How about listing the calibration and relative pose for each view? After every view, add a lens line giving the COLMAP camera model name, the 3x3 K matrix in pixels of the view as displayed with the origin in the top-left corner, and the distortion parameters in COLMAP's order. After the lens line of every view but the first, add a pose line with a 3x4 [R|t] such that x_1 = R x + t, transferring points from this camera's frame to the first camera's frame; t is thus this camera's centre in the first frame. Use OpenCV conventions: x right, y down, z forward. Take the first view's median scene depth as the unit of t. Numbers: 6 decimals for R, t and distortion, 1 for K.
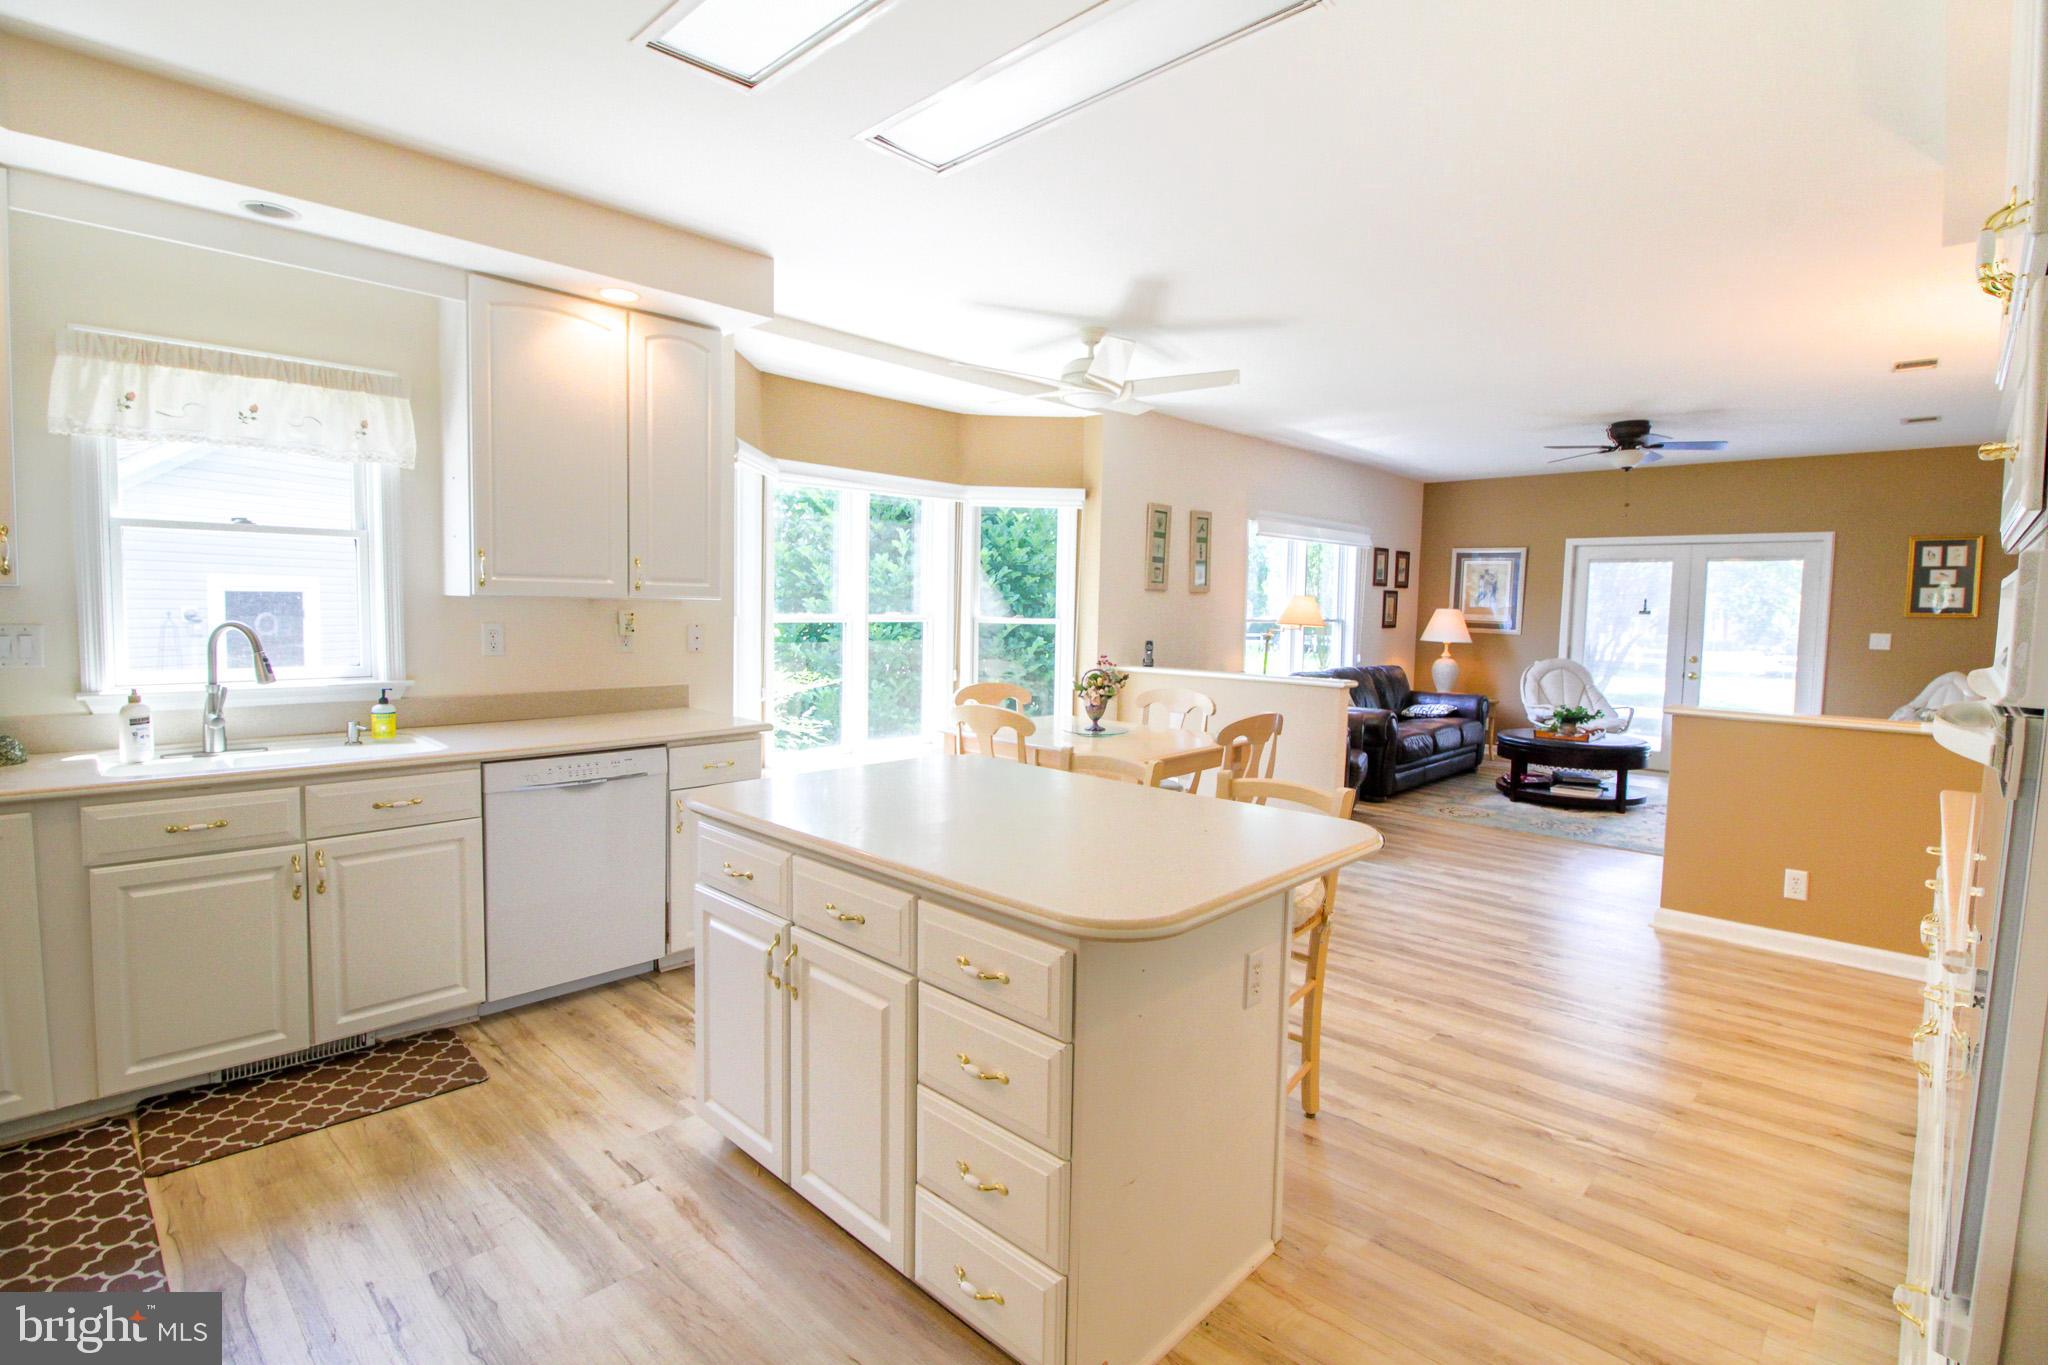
lens RADIAL K [[984.2, 0, 1023.0], [0, 984.2, 670.4], [0, 0, 1]] dist [-0.002882, -0.010147]
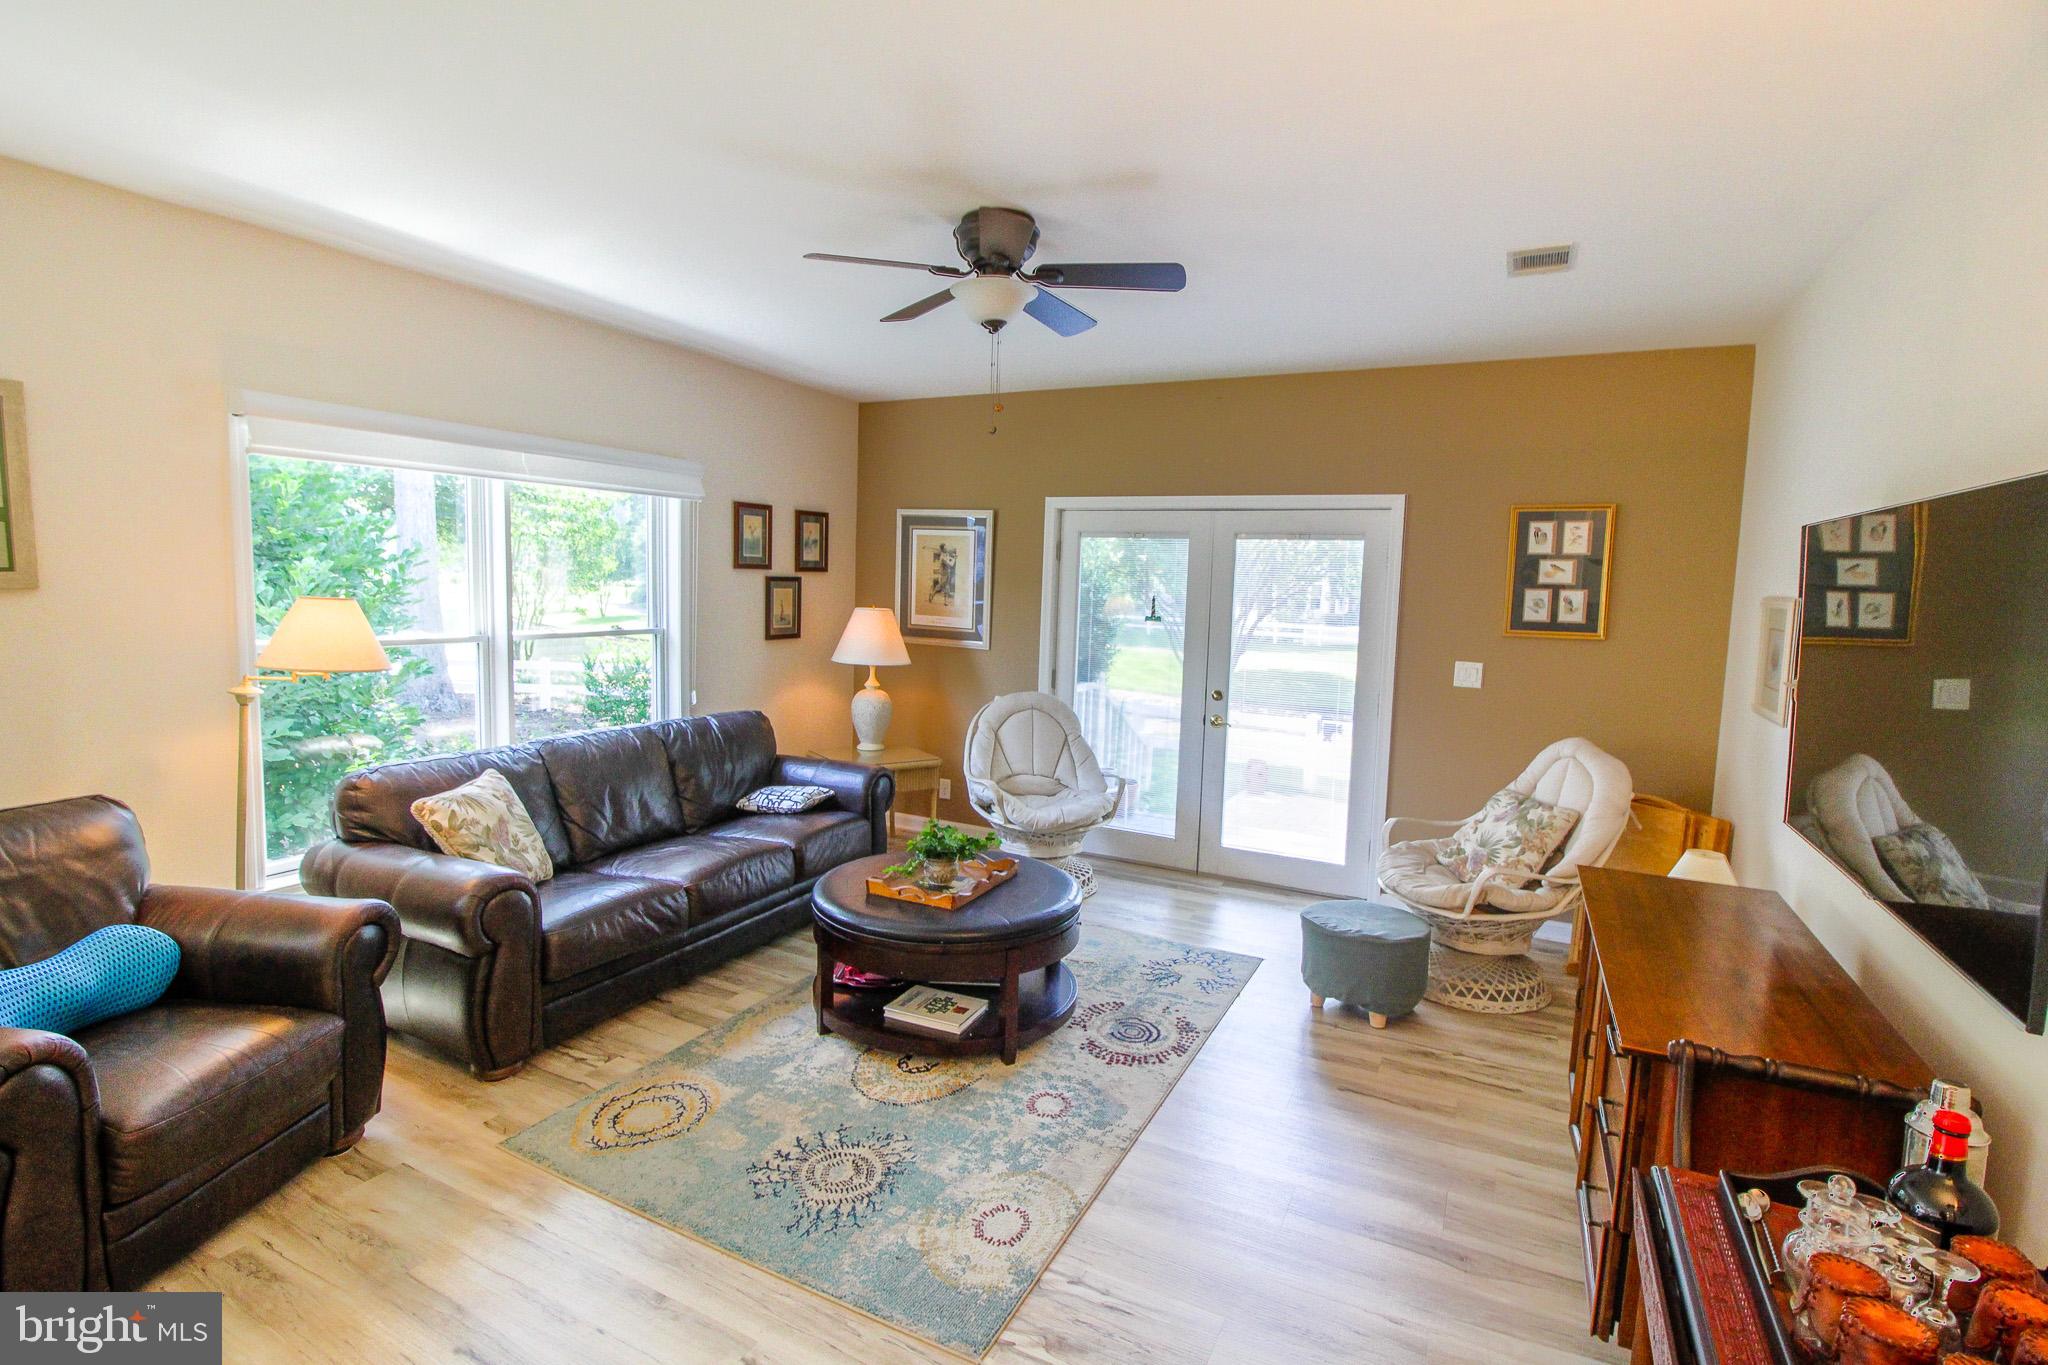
lens RADIAL K [[984.2, 0, 1031.9], [0, 984.2, 666.4], [0, 0, 1]] dist [-0.002882, -0.010147]
pose [[0.955617, -0.015036, 0.294229, 0.374659], [0.006510, 0.999531, 0.029936, -0.047837], [-0.294541, -0.026692, 0.955266, 0.423472]]
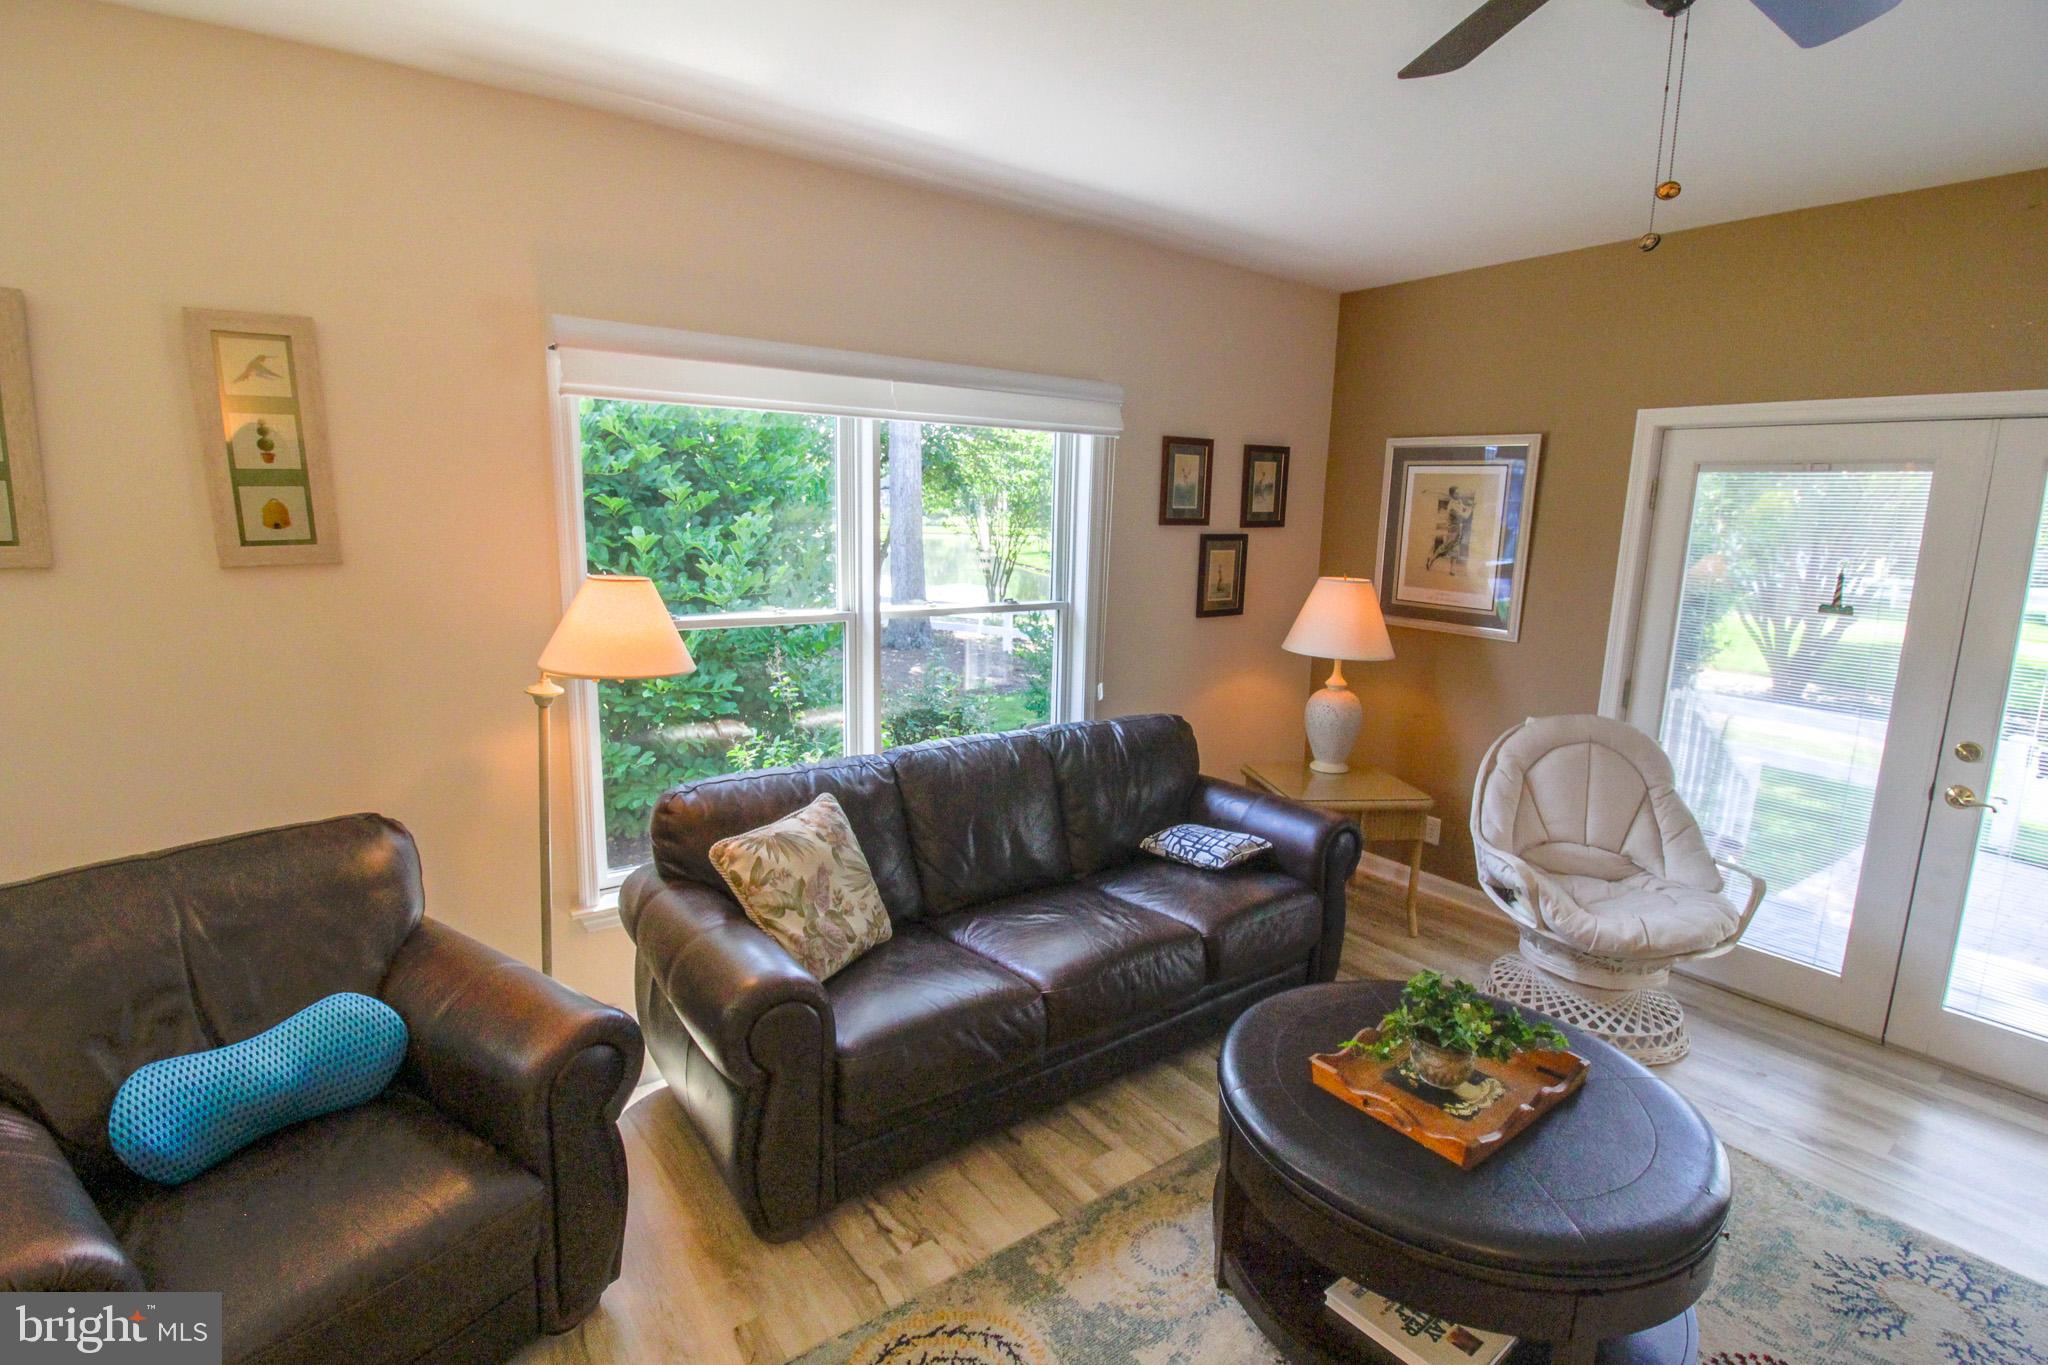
lens RADIAL K [[984.2, 0, 1017.5], [0, 984.2, 681.3], [0, 0, 1]] dist [-0.002882, -0.010147]
pose [[0.984783, 0.034416, -0.170349, 0.394352], [-0.016440, 0.994248, 0.105831, -0.065934], [0.173011, -0.101420, 0.979684, 0.584824]]
